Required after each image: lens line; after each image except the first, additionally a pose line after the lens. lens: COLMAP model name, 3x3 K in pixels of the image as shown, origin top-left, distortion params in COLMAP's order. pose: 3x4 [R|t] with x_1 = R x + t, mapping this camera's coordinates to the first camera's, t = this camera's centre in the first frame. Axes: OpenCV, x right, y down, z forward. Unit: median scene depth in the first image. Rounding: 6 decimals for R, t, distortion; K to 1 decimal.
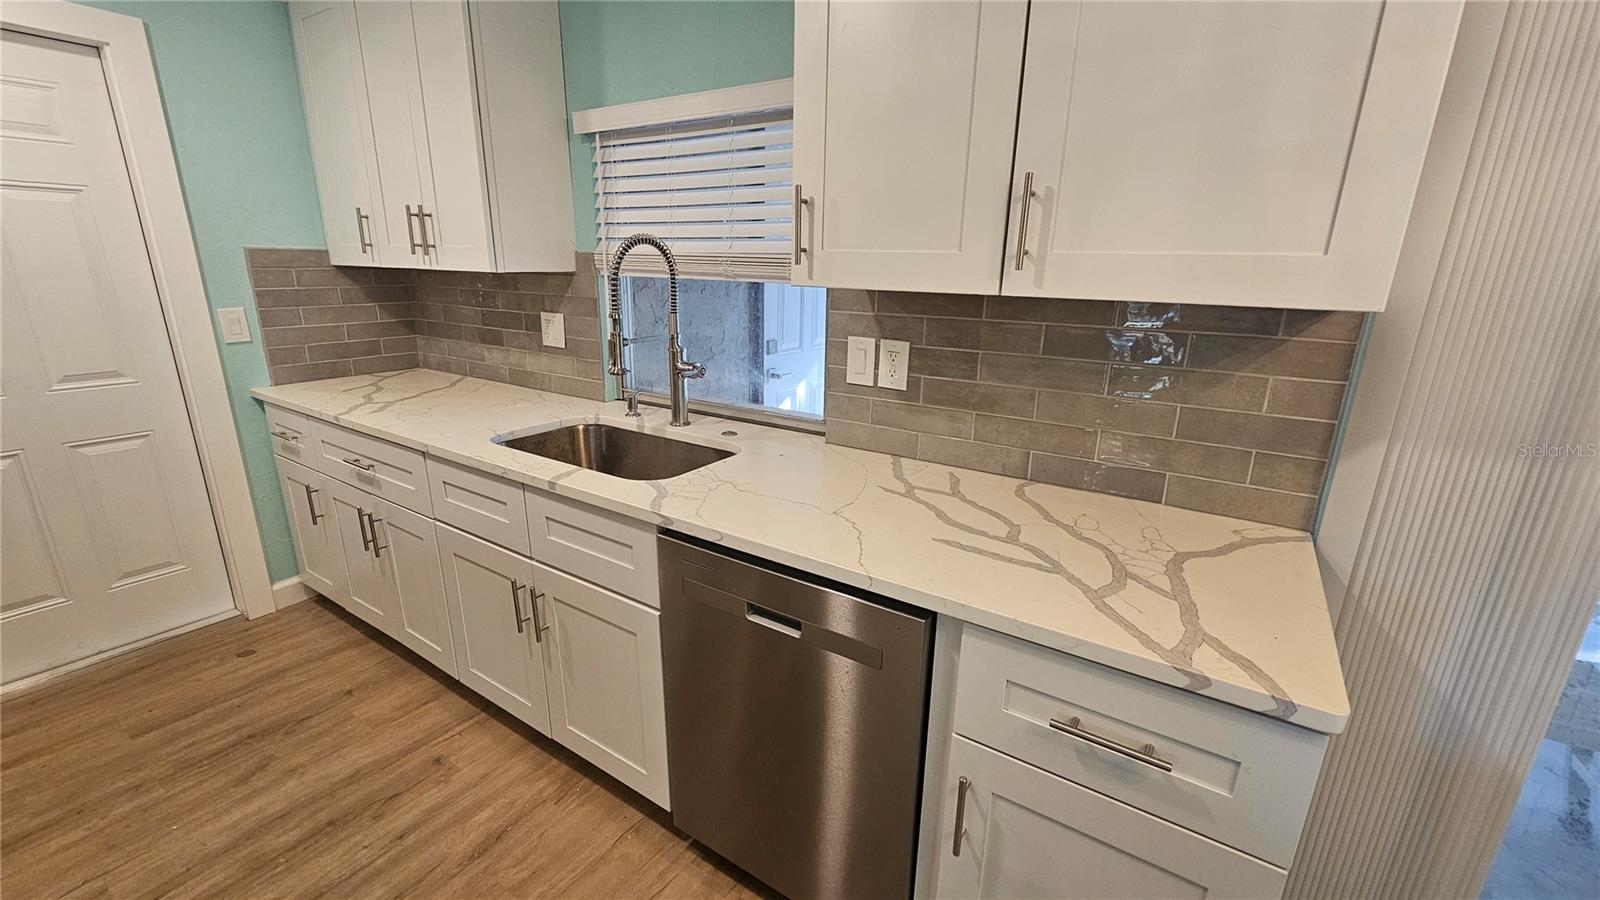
lens RADIAL K [[655.3, 0, 797.3], [0, 655.3, 450.7], [0, 0, 1]] dist [-0.003149, 0.000946]
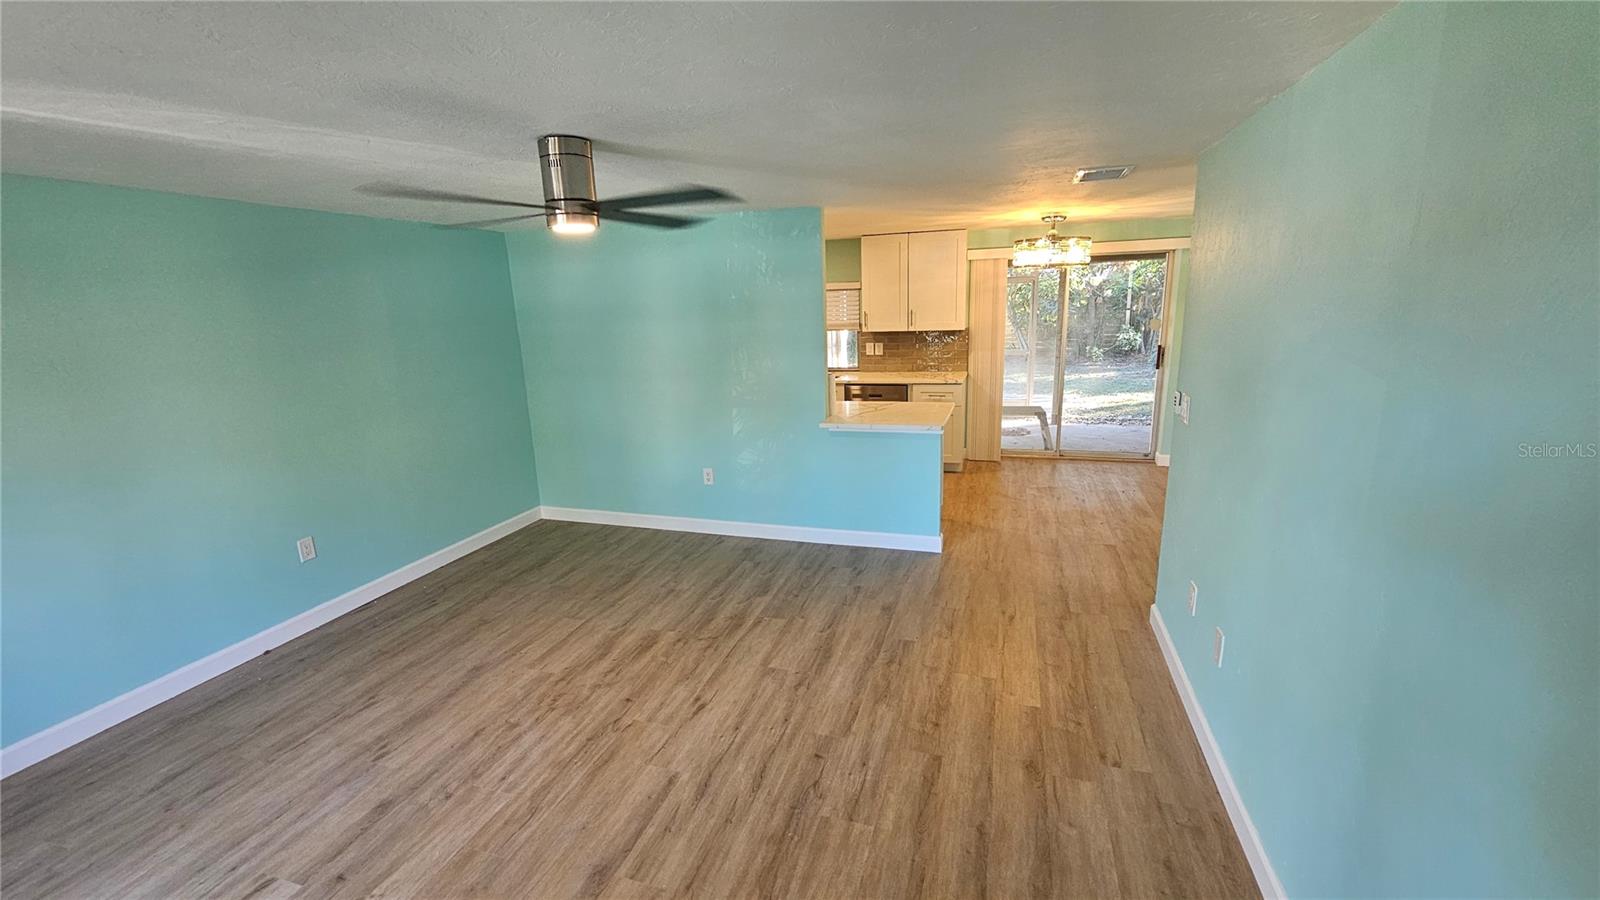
lens RADIAL K [[655.3, 0, 797.3], [0, 655.3, 450.7], [0, 0, 1]] dist [-0.003149, 0.000946]
pose [[0.958993, -0.115597, 0.258783, -1.425229], [0.129102, 0.990987, -0.035755, 0.559248], [-0.252318, 0.067698, 0.965273, -2.682936]]
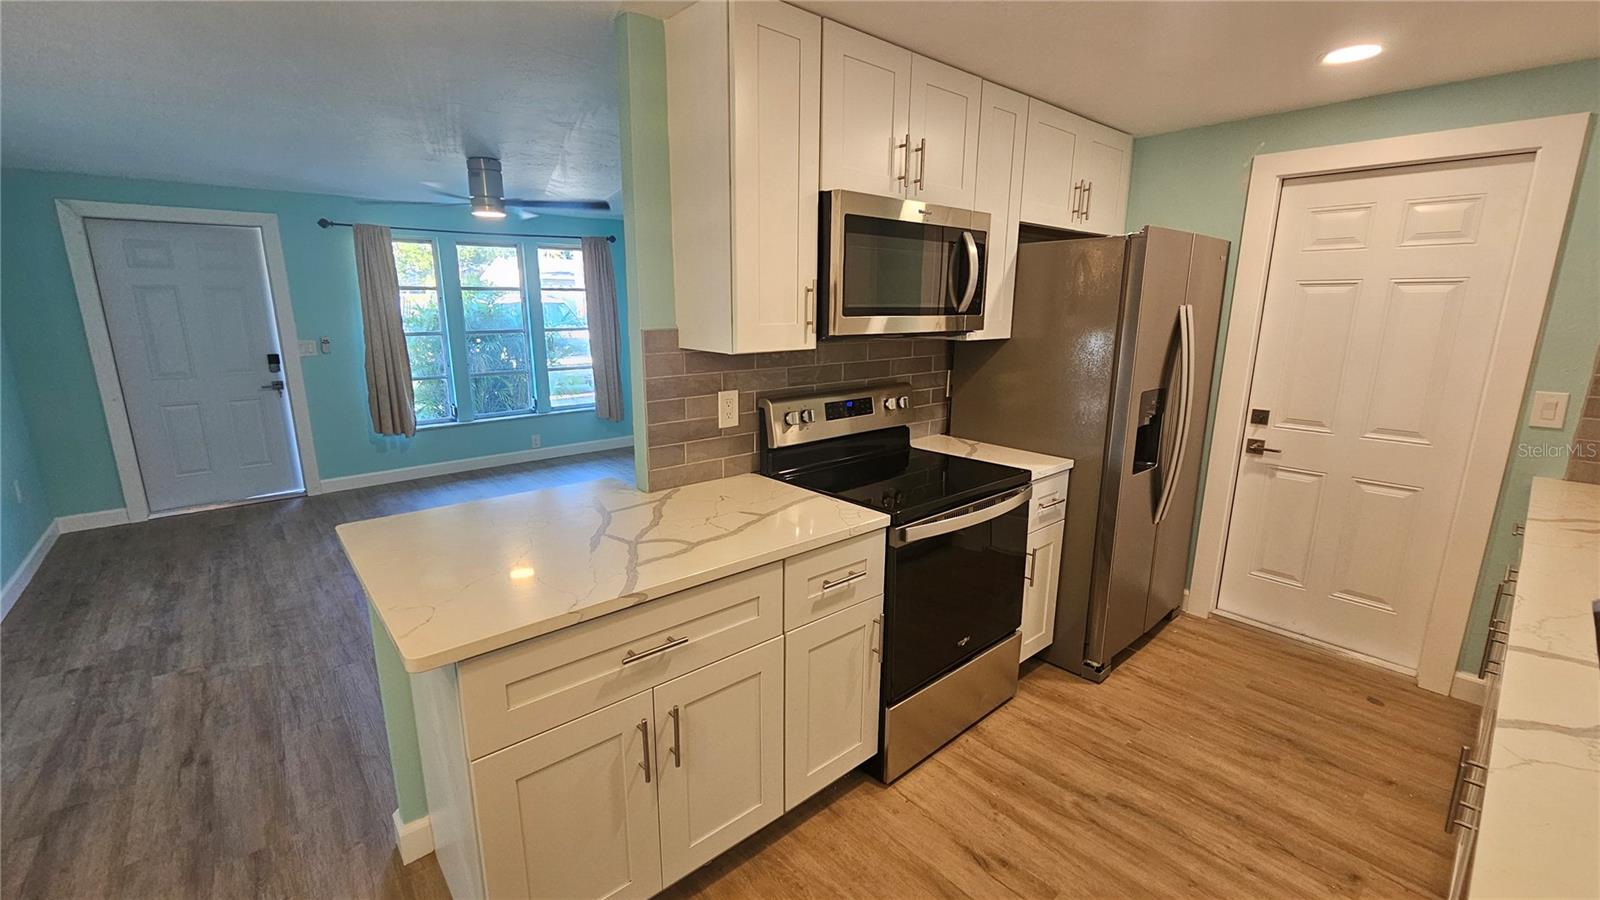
lens RADIAL K [[655.3, 0, 797.3], [0, 655.3, 450.7], [0, 0, 1]] dist [-0.003149, 0.000946]
pose [[-0.257136, 0.191945, -0.947121, 0.448935], [-0.275647, 0.924792, 0.262256, -0.118839], [0.926229, 0.328506, -0.184888, 0.263458]]
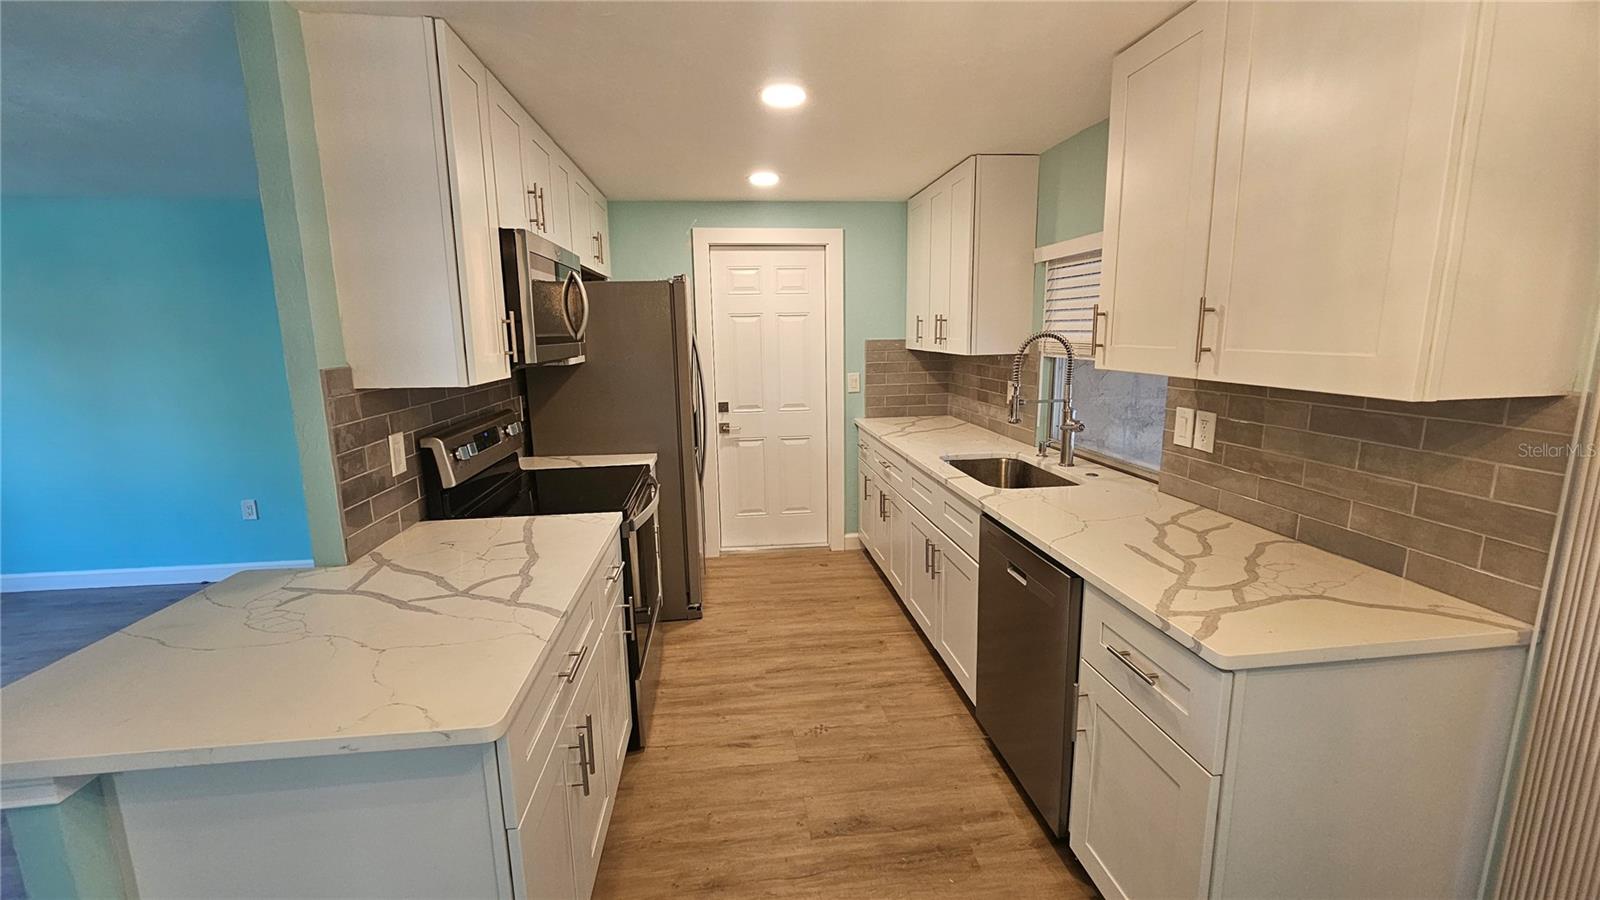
lens RADIAL K [[655.3, 0, 797.3], [0, 655.3, 450.7], [0, 0, 1]] dist [-0.003149, 0.000946]
pose [[0.646384, 0.110397, -0.754984, 0.566582], [-0.184295, 0.982770, -0.014080, 0.060879], [0.740421, 0.148241, 0.655592, -0.356028]]
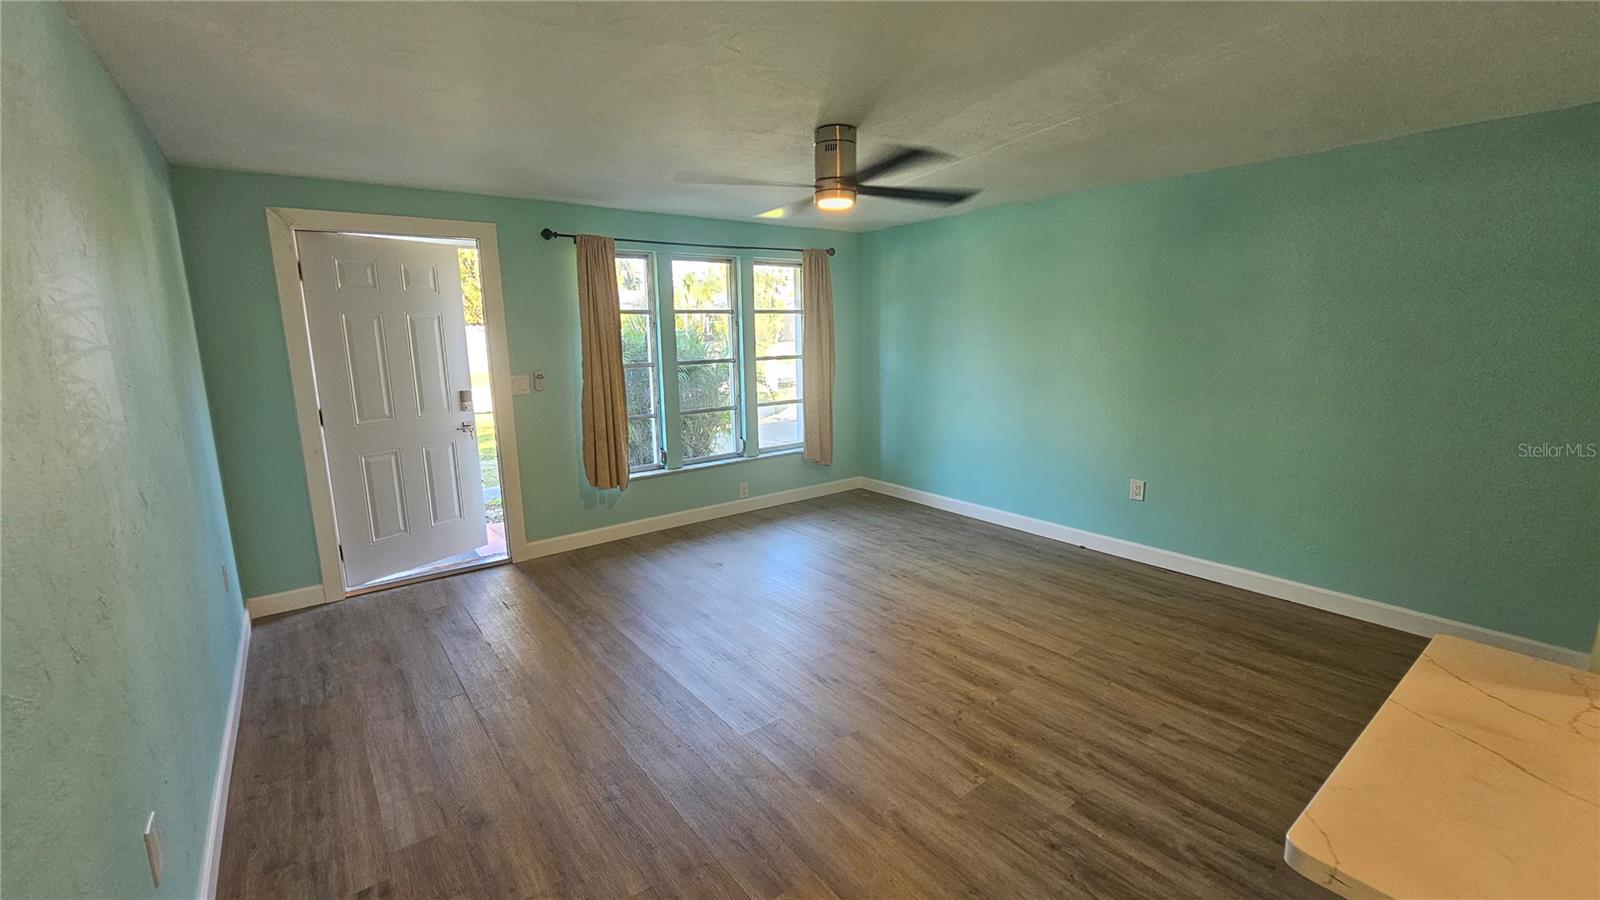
lens RADIAL K [[655.3, 0, 797.3], [0, 655.3, 450.7], [0, 0, 1]] dist [-0.003149, 0.000946]
pose [[-0.316085, 0.157404, -0.935582, 0.142261], [-0.254050, 0.936085, 0.243319, 0.198907], [0.914084, 0.314594, -0.255894, -0.802830]]
